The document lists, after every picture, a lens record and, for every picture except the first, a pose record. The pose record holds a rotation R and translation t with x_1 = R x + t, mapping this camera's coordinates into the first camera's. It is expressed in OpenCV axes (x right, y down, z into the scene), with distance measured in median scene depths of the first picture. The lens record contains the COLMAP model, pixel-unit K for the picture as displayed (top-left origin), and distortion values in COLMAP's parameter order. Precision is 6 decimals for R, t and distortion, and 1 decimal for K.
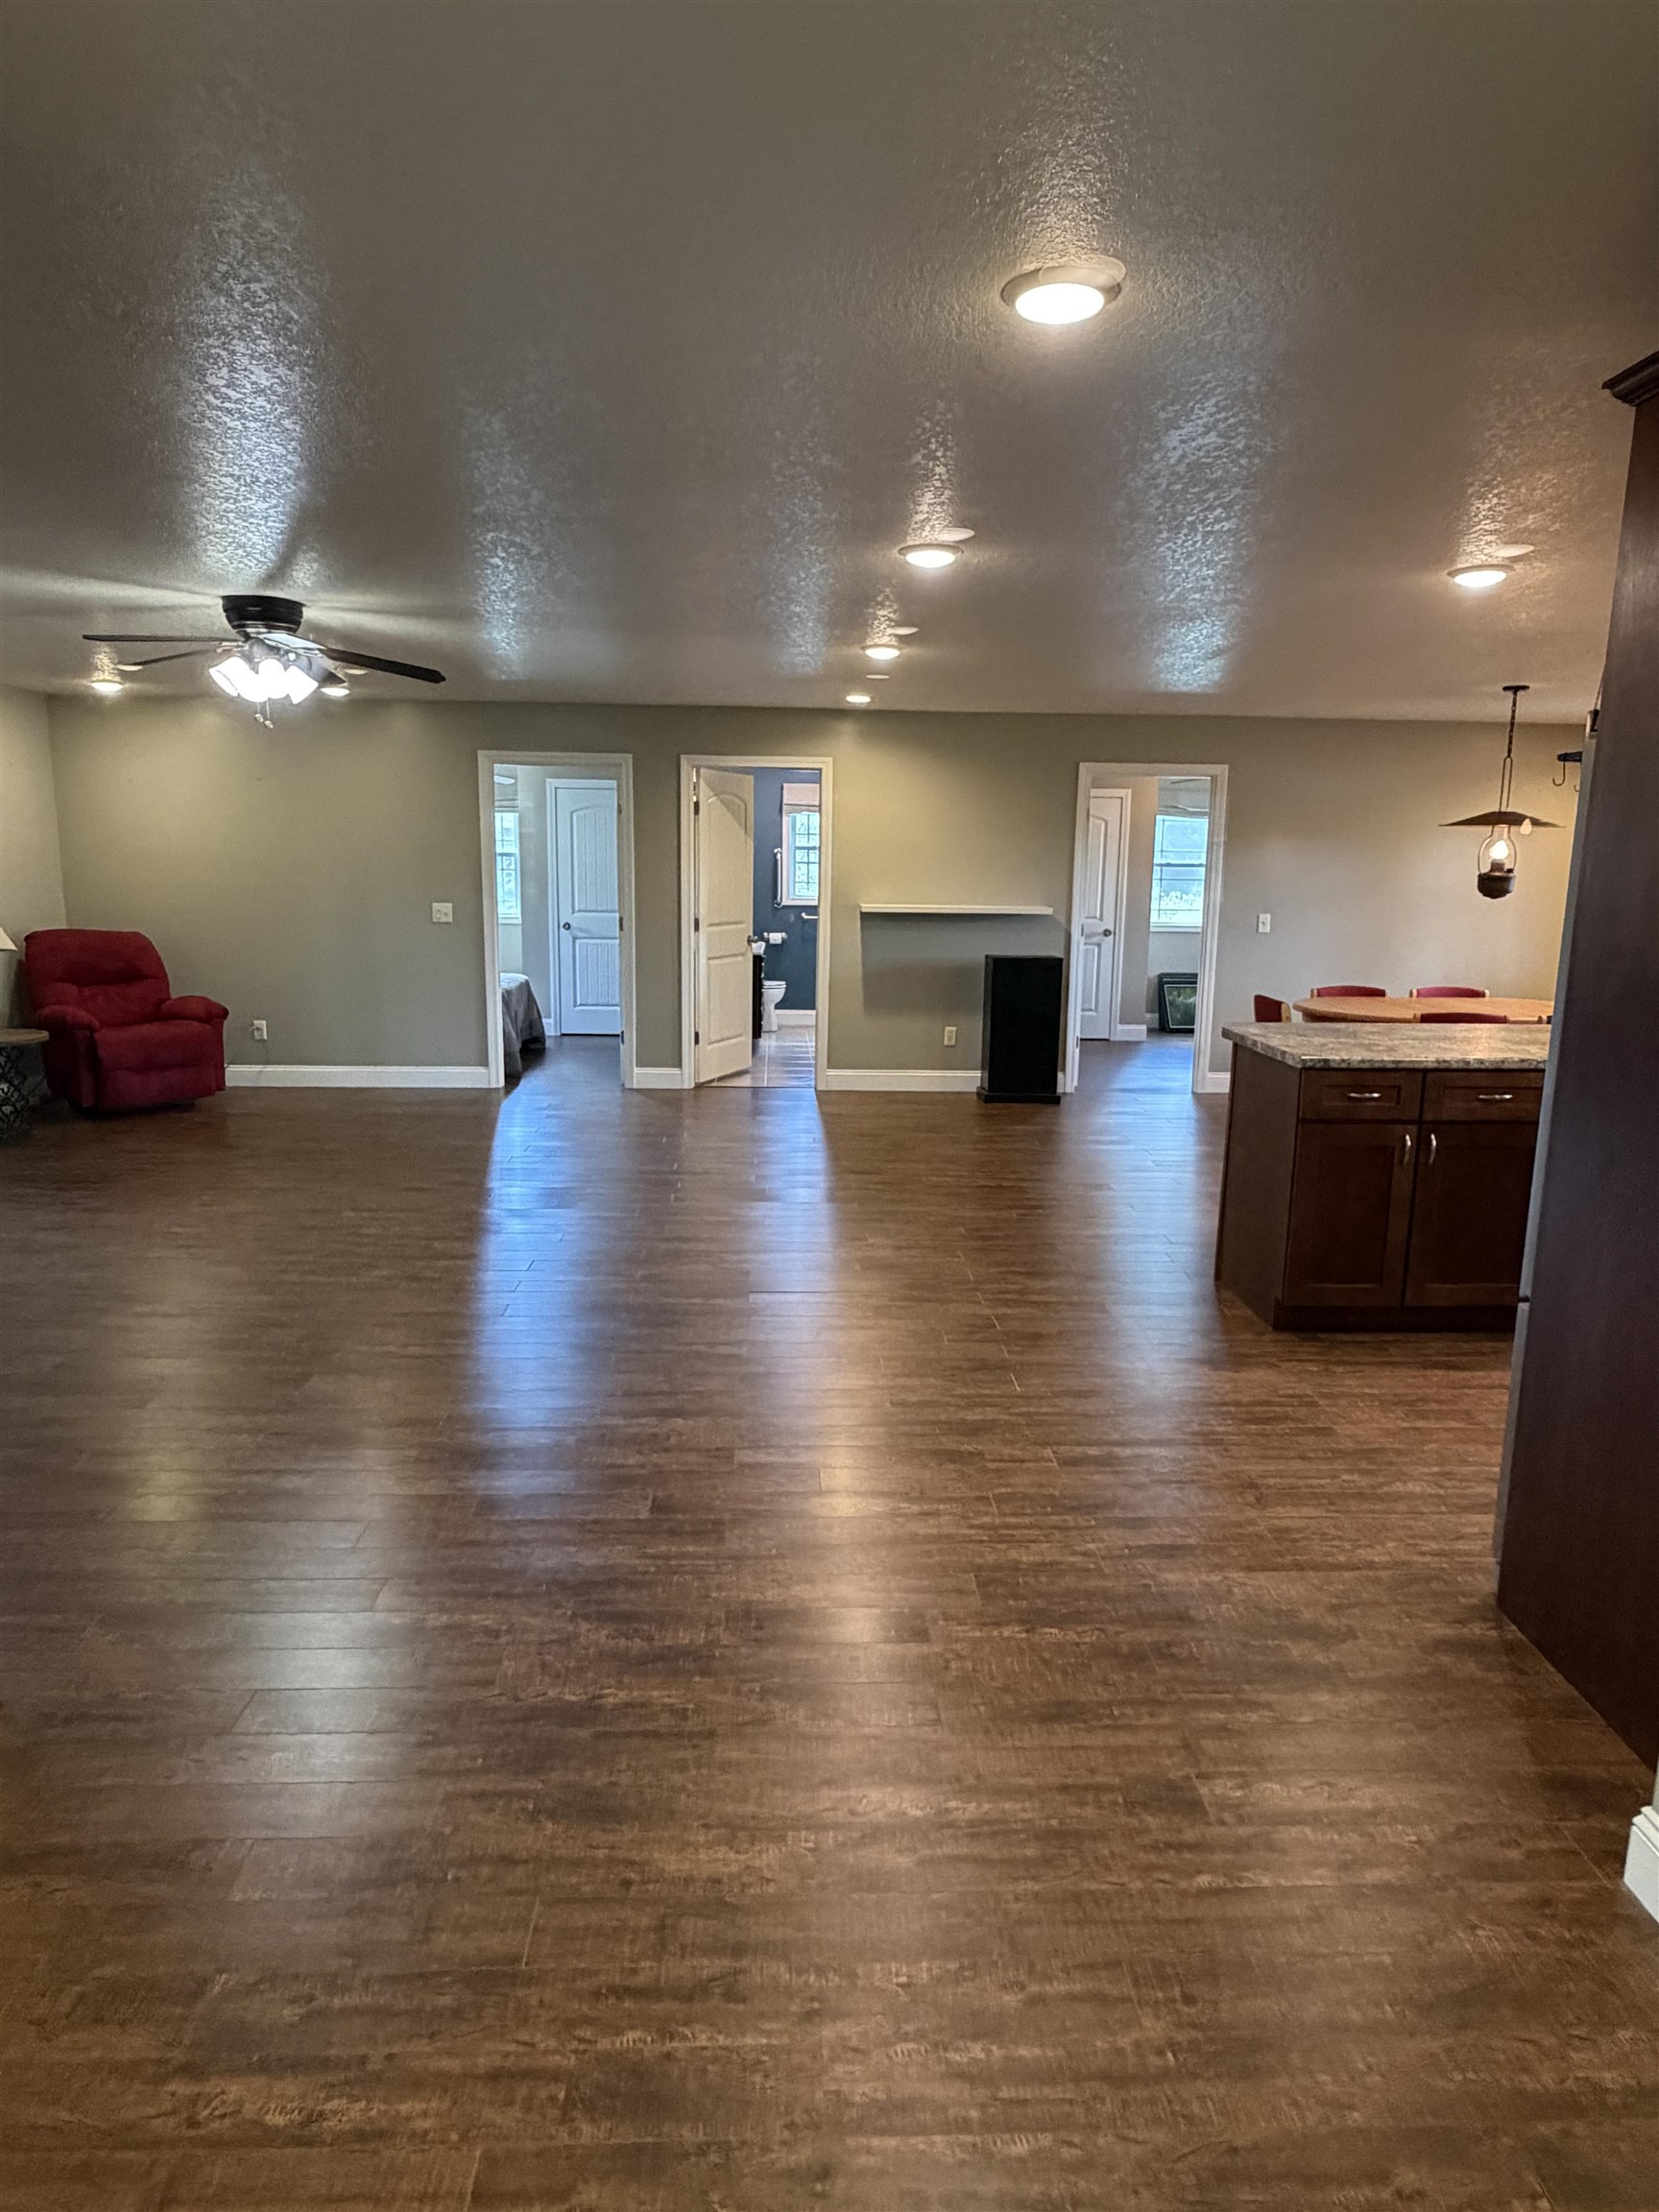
lens RADIAL K [[1348.1, 0, 832.8], [0, 1348.1, 1114.2], [0, 0, 1]] dist [0.000304, 0.000112]
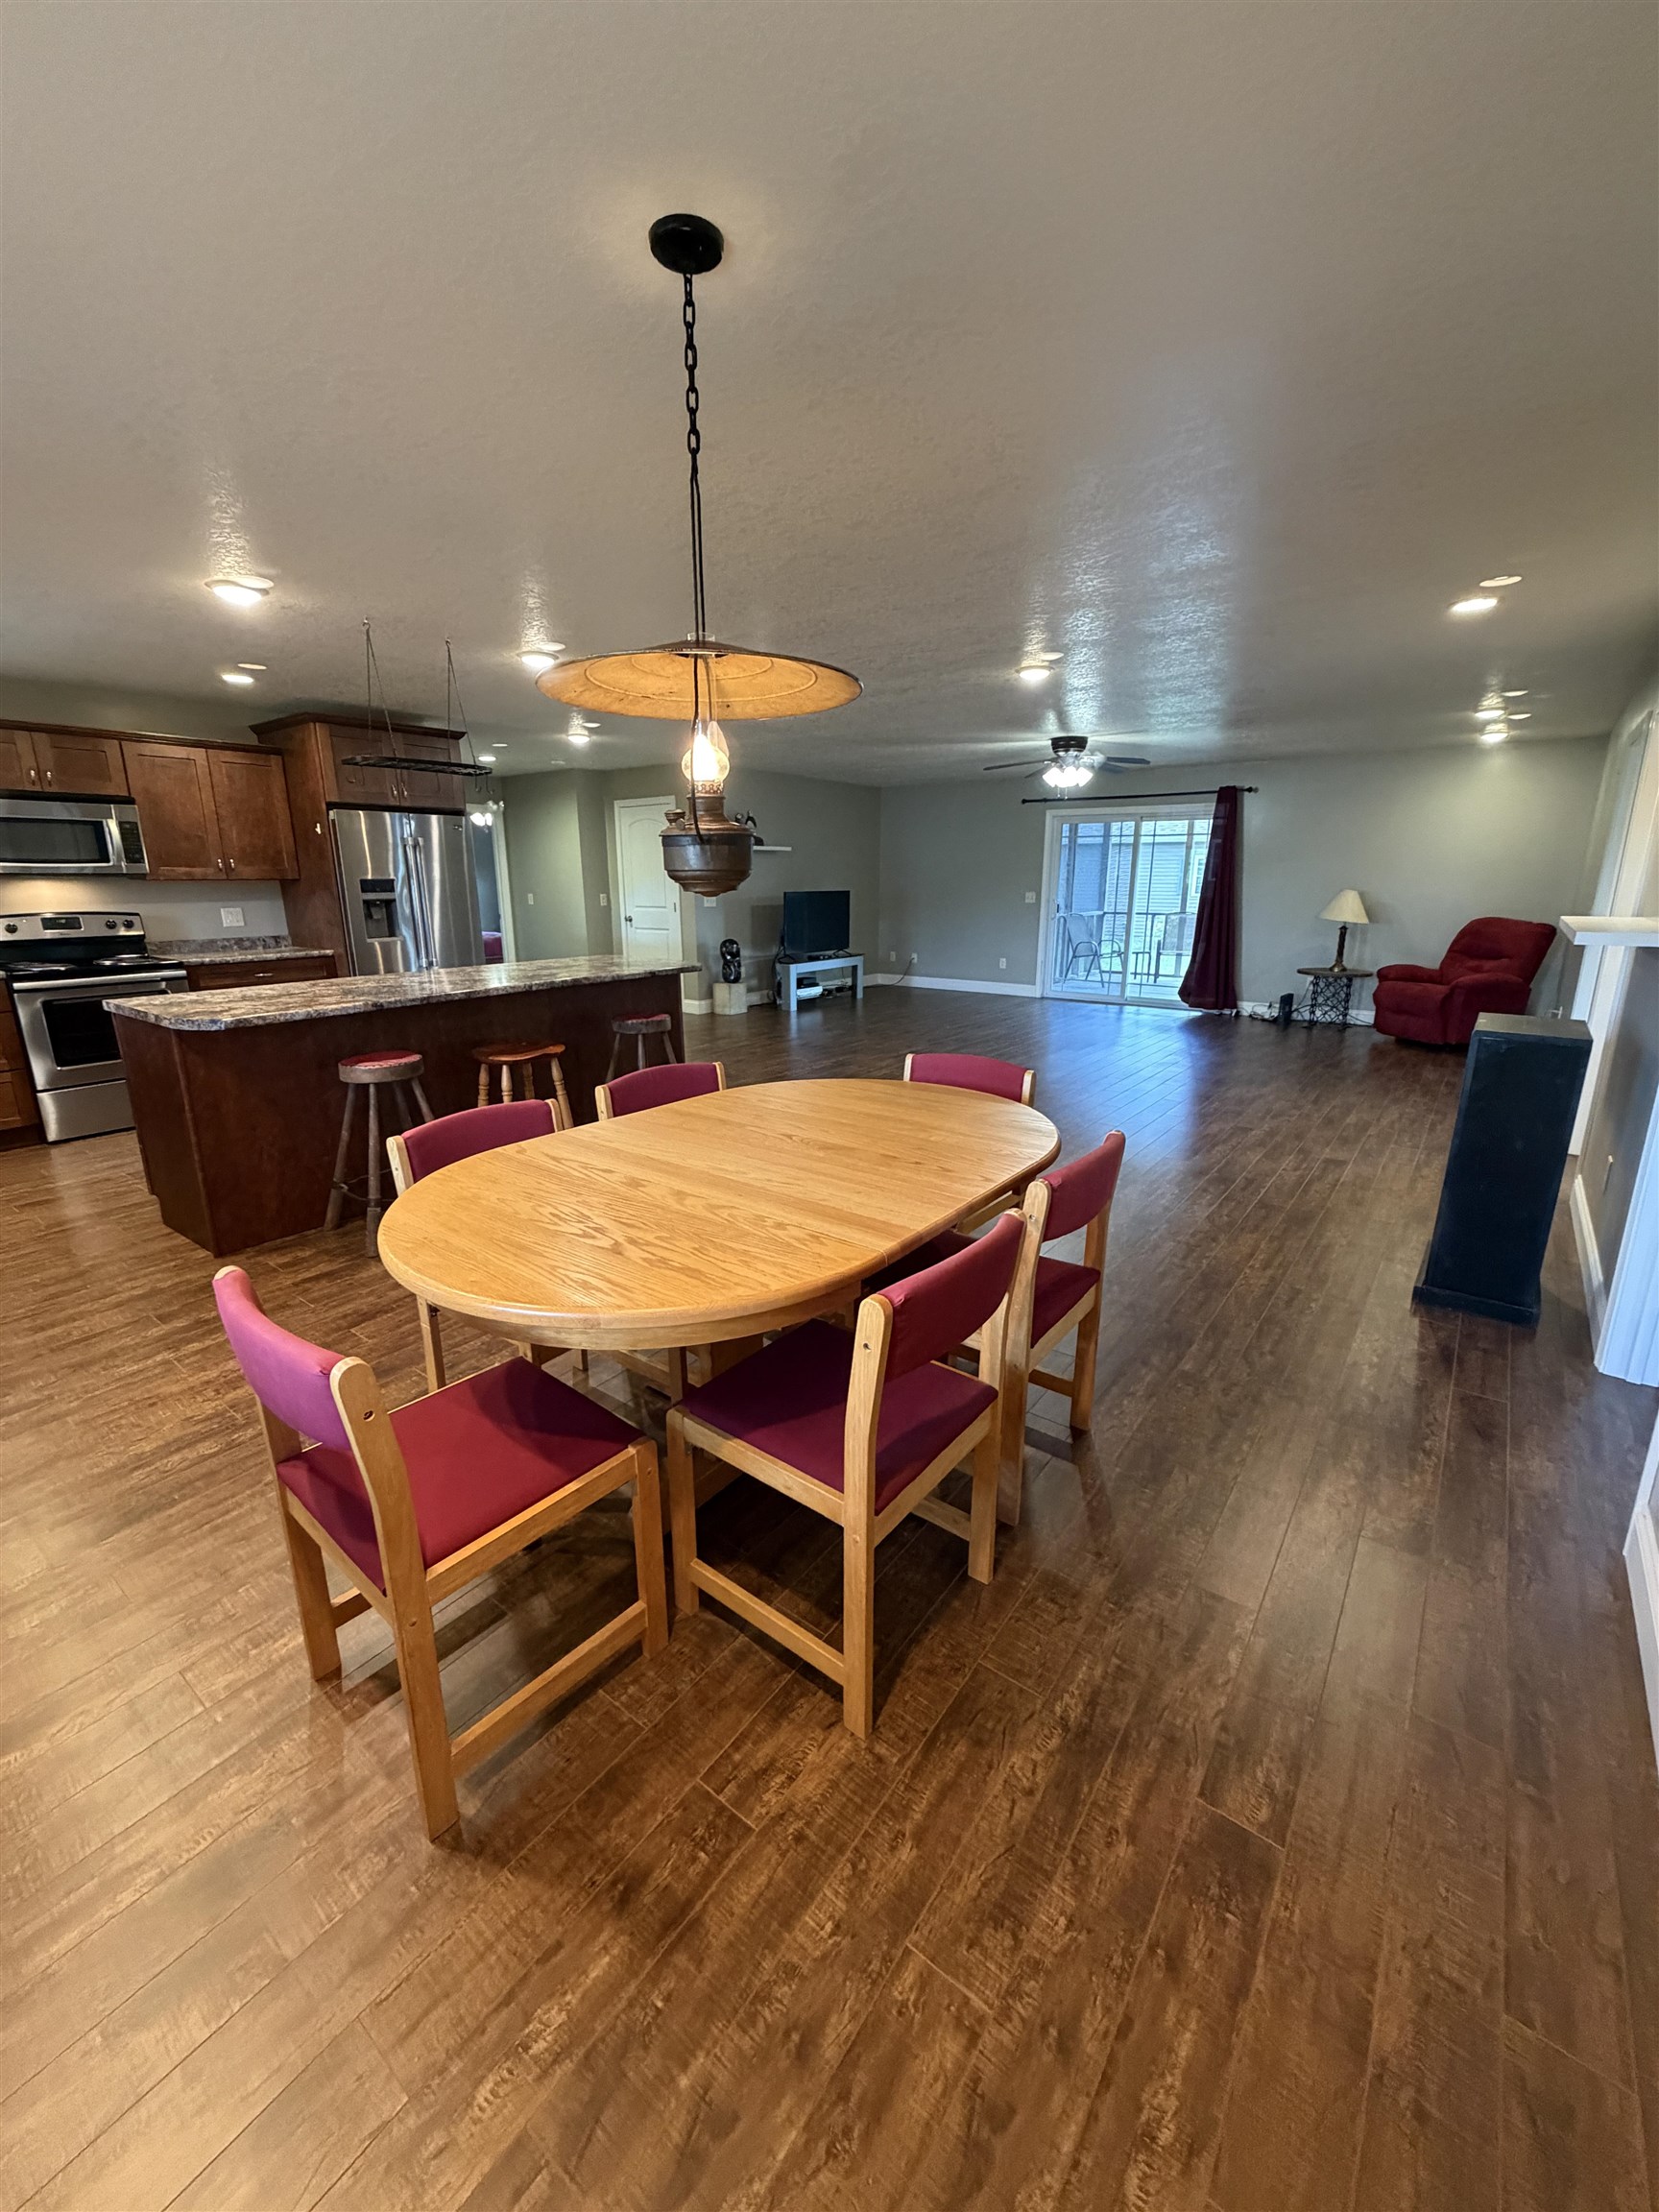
lens RADIAL K [[884.2, 0, 828.7], [0, 884.2, 1098.6], [0, 0, 1]] dist [-0.000100, -0.000239]
pose [[-0.636957, 0.178141, -0.750034, 0.579863], [-0.147584, 0.926760, 0.345449, -0.175266], [0.756640, 0.330729, -0.564016, 1.038447]]
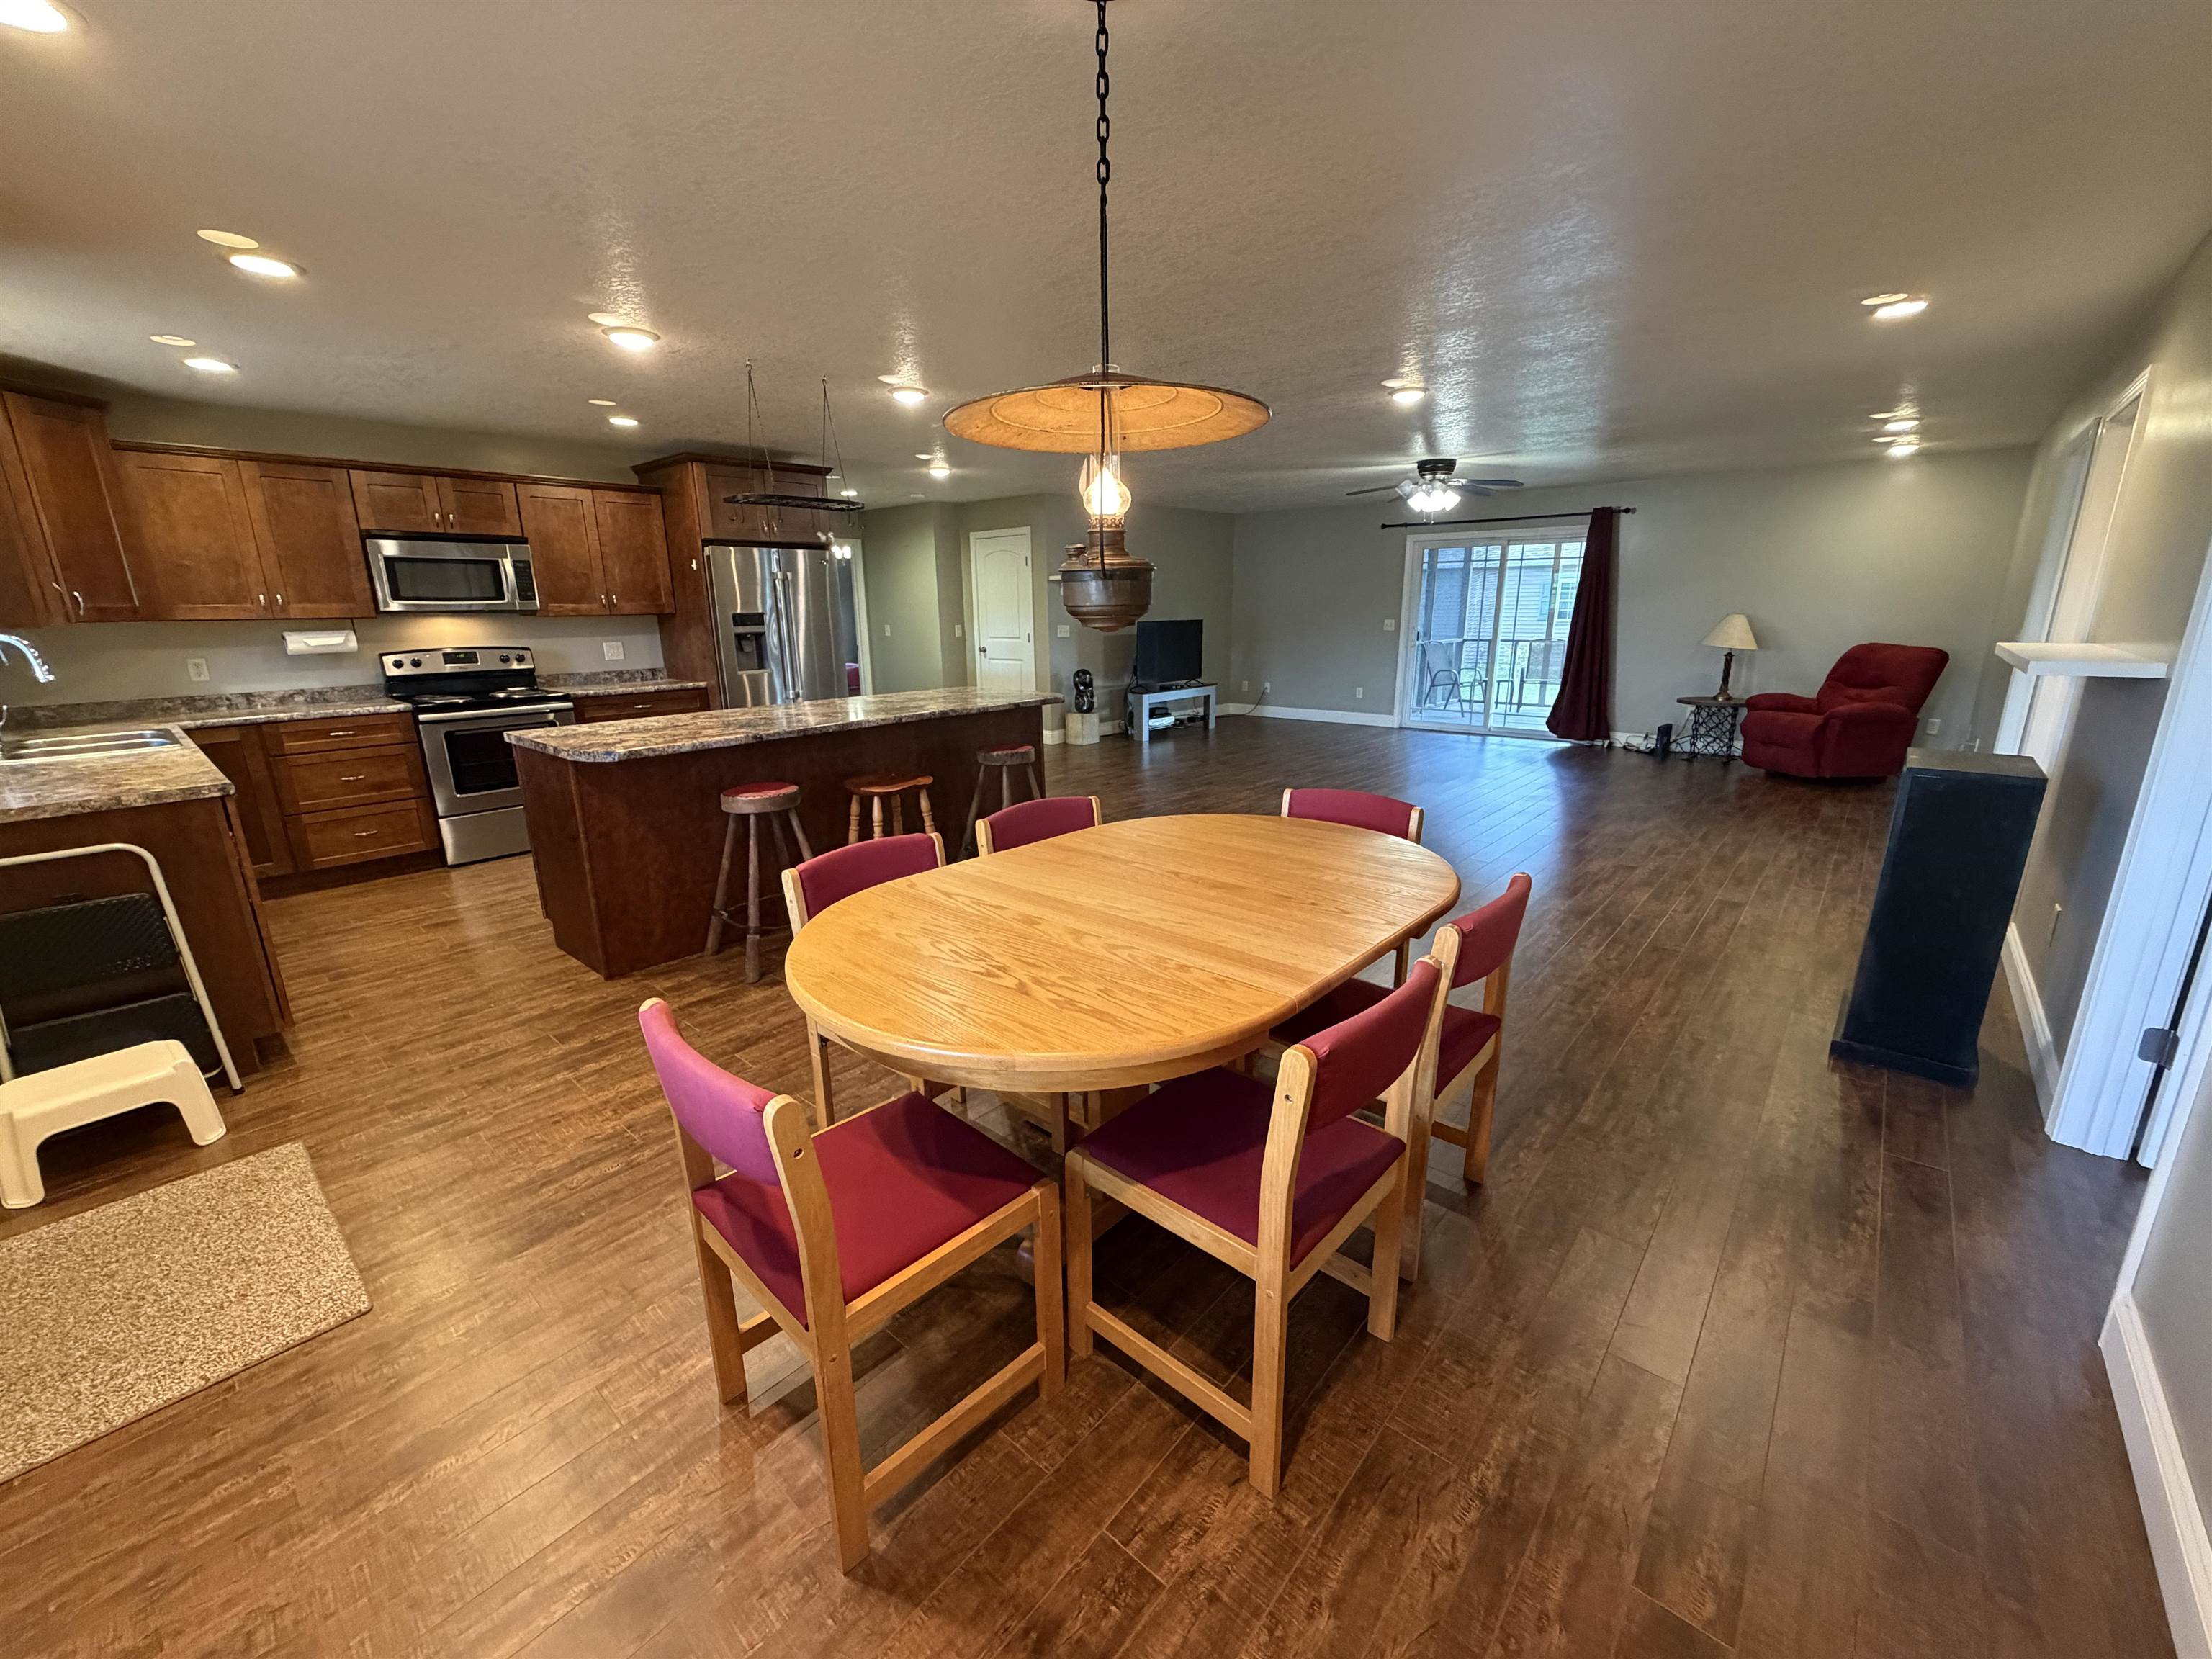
lens RADIAL K [[885.6, 0, 1102.9], [0, 885.6, 829.1], [0, 0, 1]] dist [-0.000203, -0.000317]
pose [[-0.693405, 0.173333, -0.699390, 0.586004], [-0.129663, 0.924773, 0.357745, -0.174430], [0.708786, 0.338747, -0.618767, 1.026144]]
